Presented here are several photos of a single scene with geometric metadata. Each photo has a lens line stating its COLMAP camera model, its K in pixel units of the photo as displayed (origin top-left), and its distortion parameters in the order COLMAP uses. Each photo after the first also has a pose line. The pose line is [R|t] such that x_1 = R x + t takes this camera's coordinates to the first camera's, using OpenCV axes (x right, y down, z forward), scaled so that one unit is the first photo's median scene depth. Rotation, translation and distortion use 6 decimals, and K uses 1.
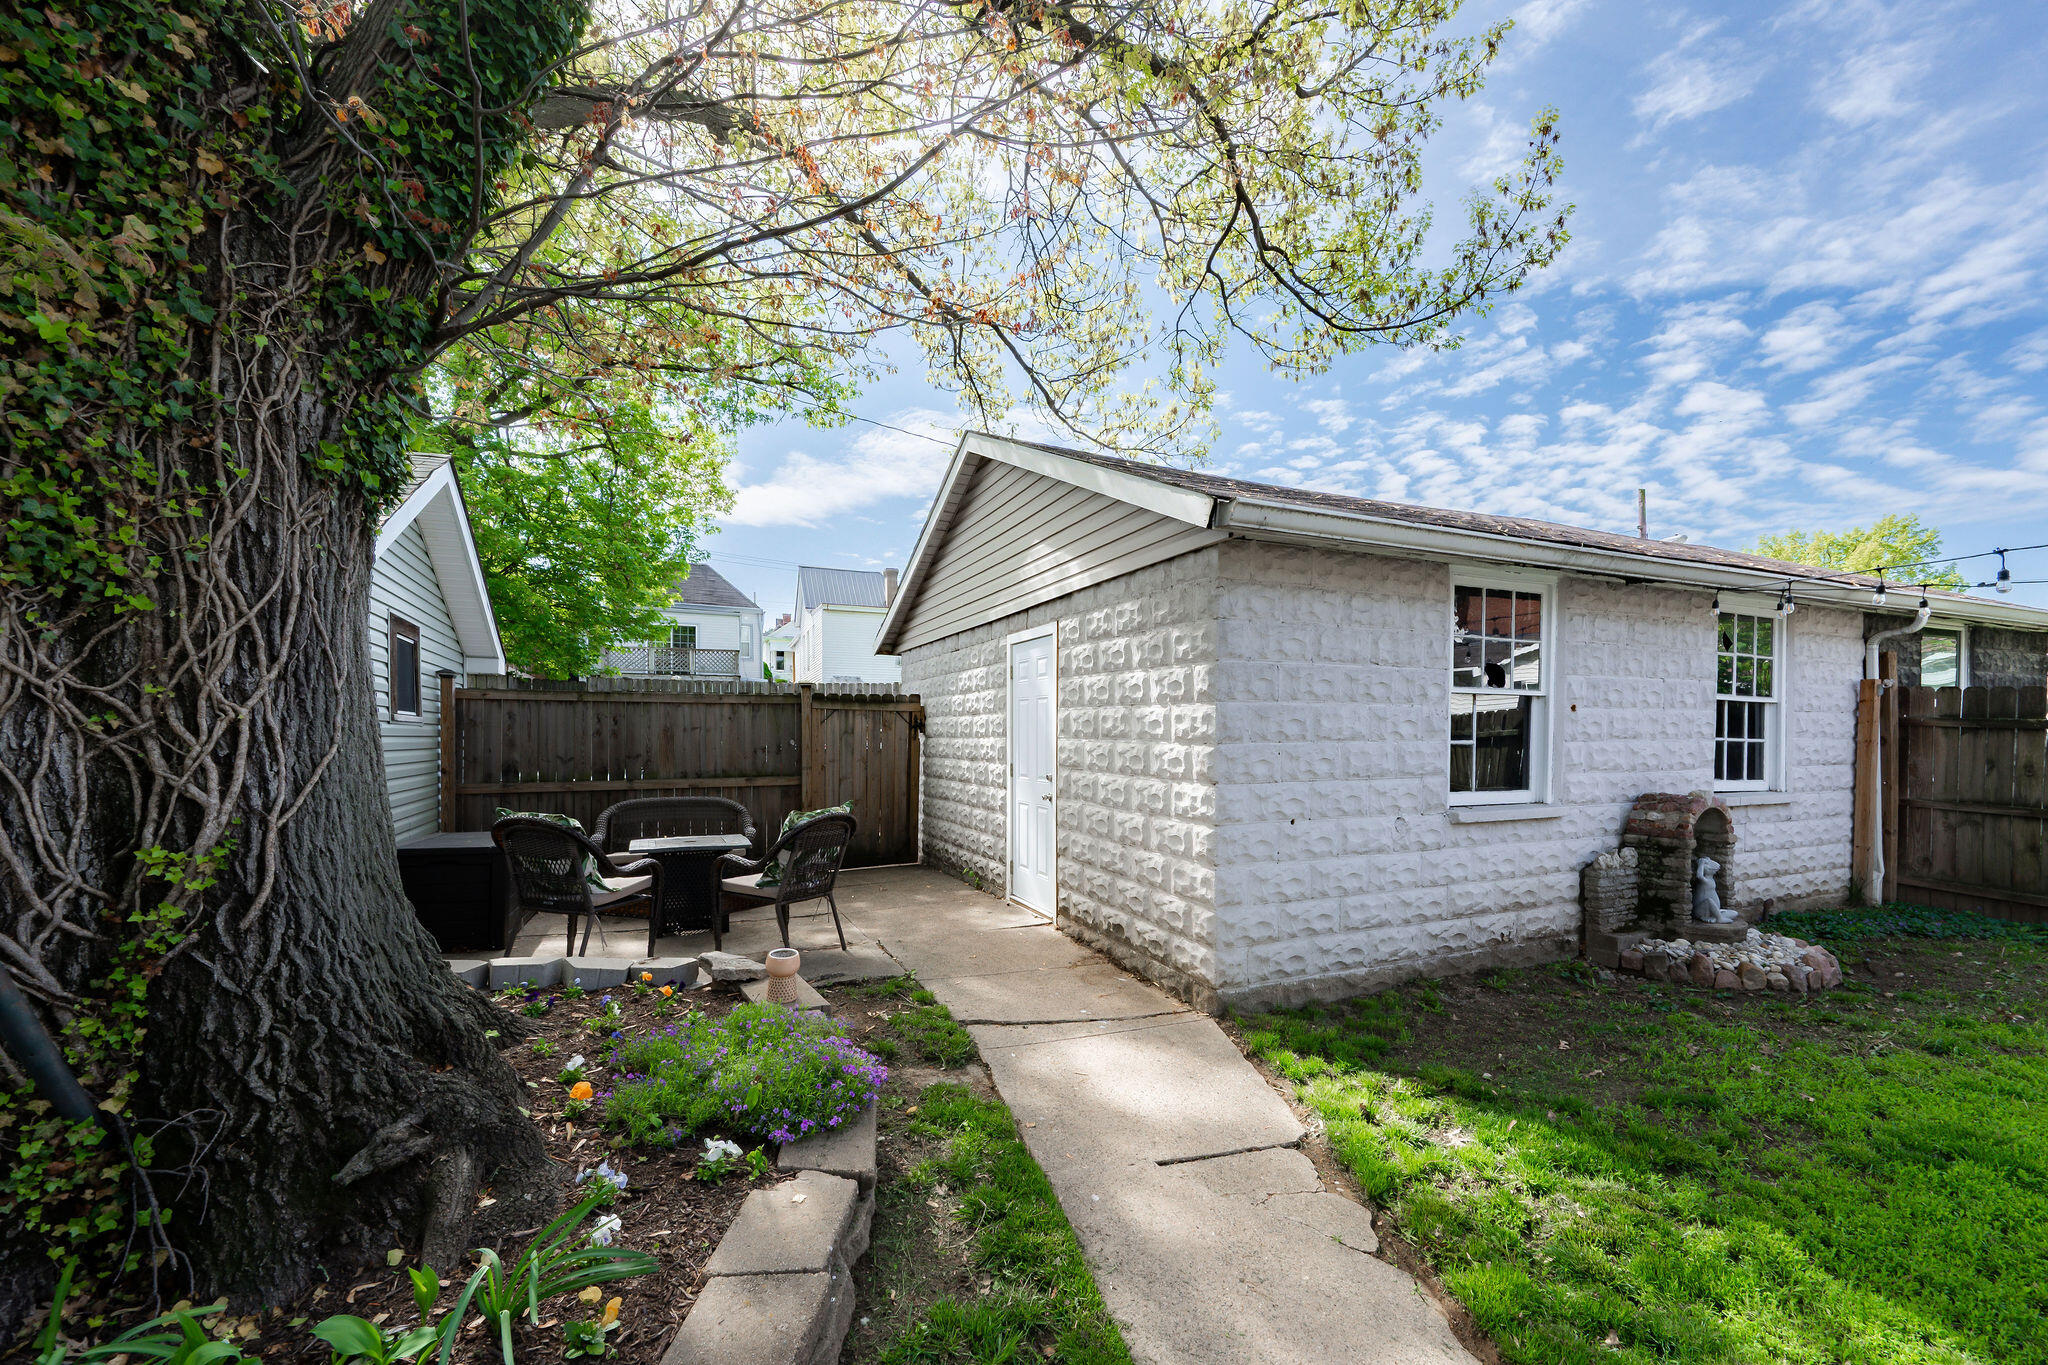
lens RADIAL K [[807.8, 0, 989.0], [0, 807.8, 747.3], [0, 0, 1]] dist [-0.004422, 0.000041]
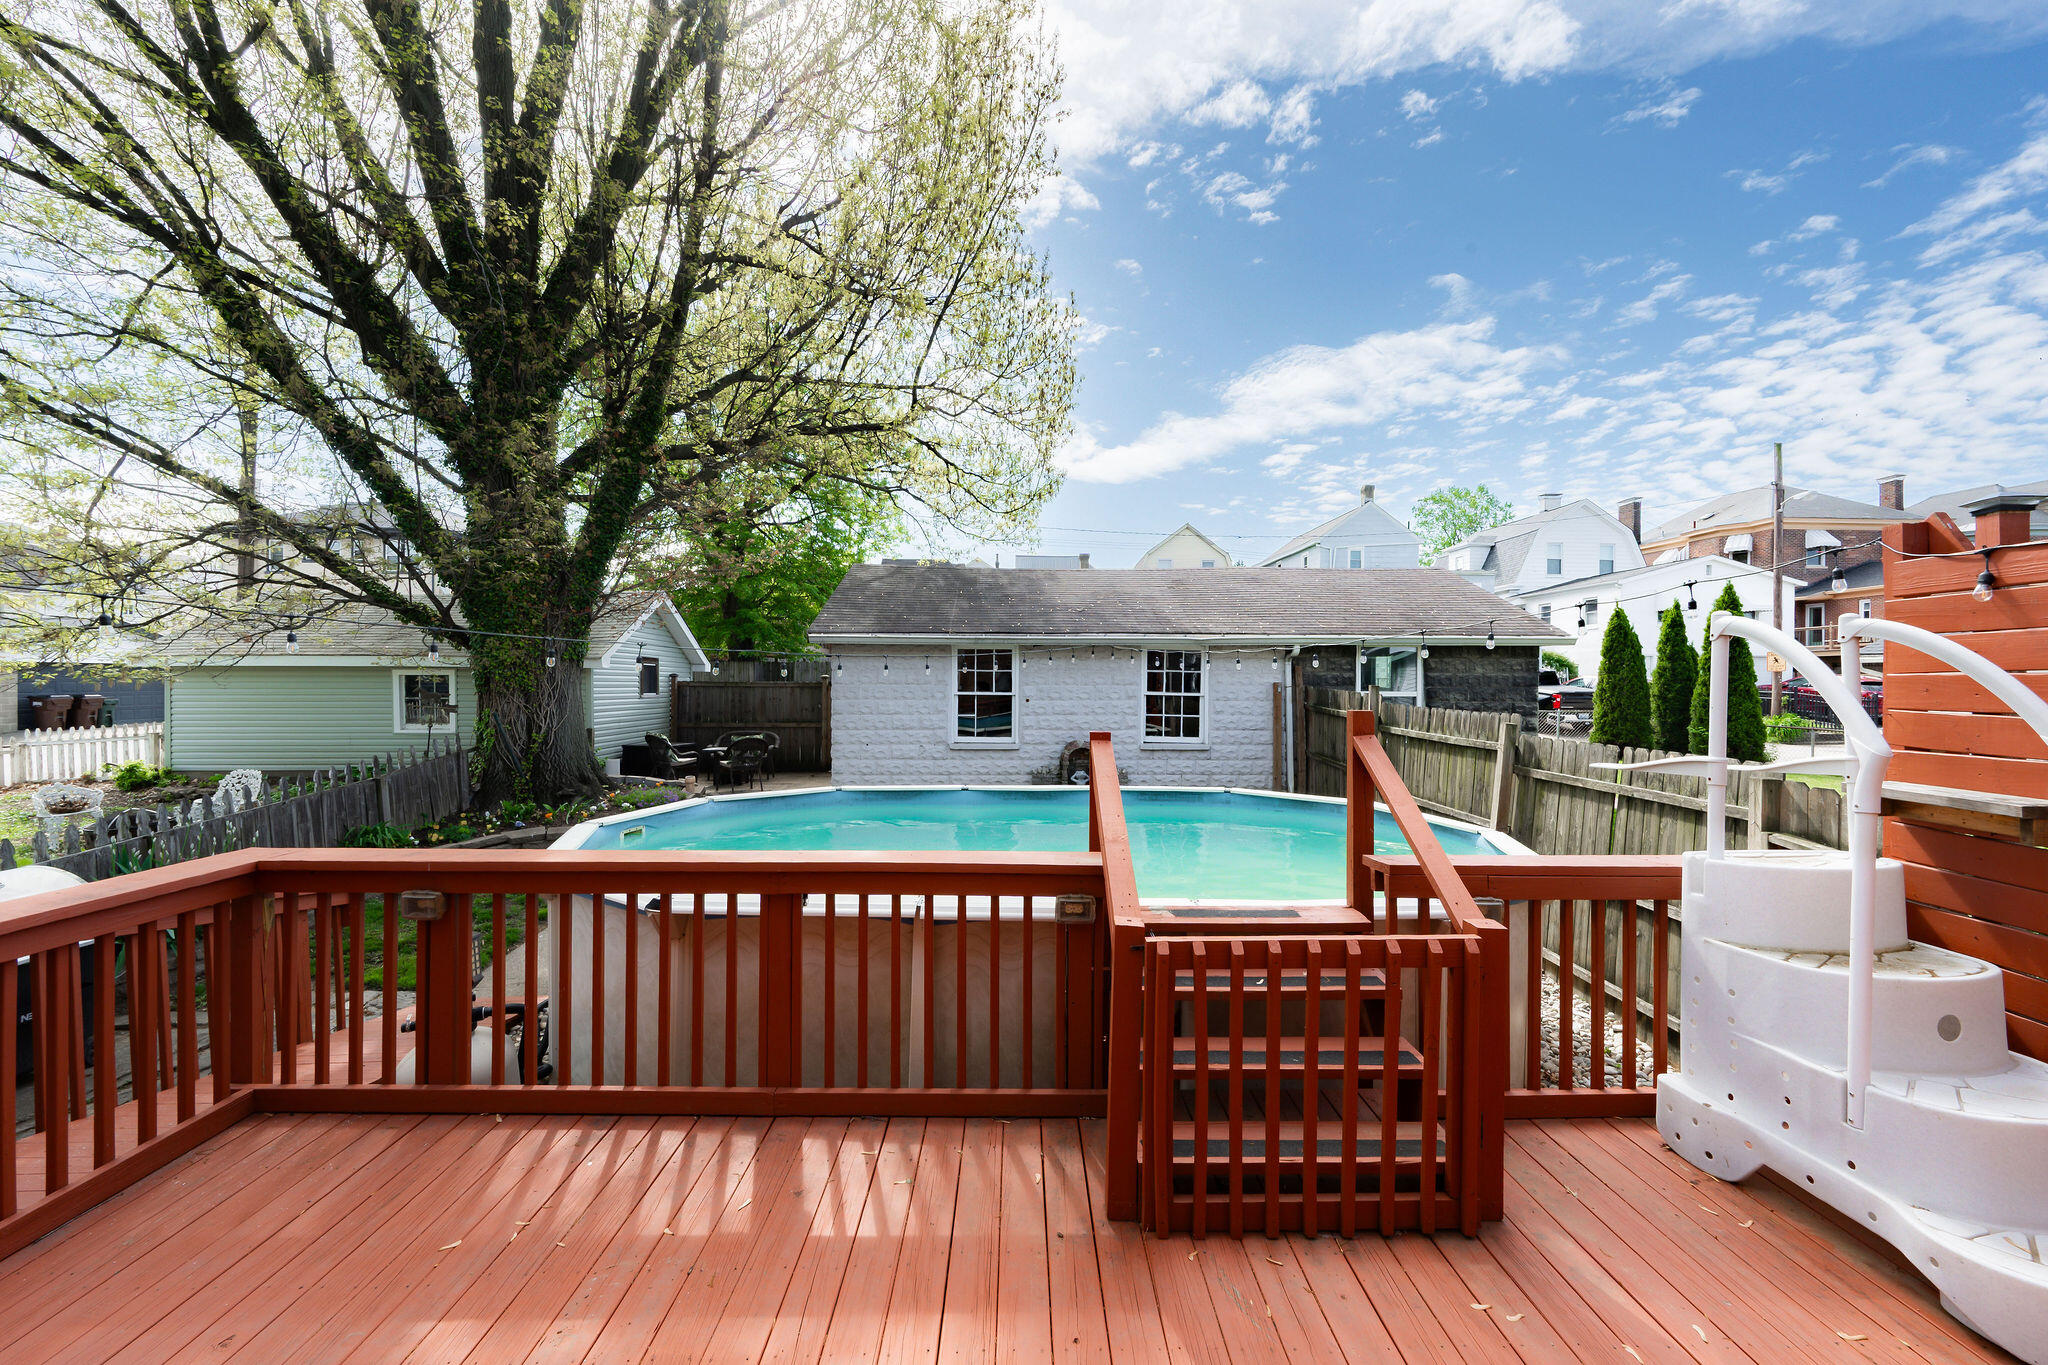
lens RADIAL K [[807.8, 0, 1024.7], [0, 807.8, 688.0], [0, 0, 1]] dist [-0.004422, 0.000041]
pose [[0.931213, 0.008763, -0.364371, 1.237172], [-0.011777, 0.999912, -0.006051, -0.058183], [0.364286, 0.009926, 0.931234, -0.884150]]
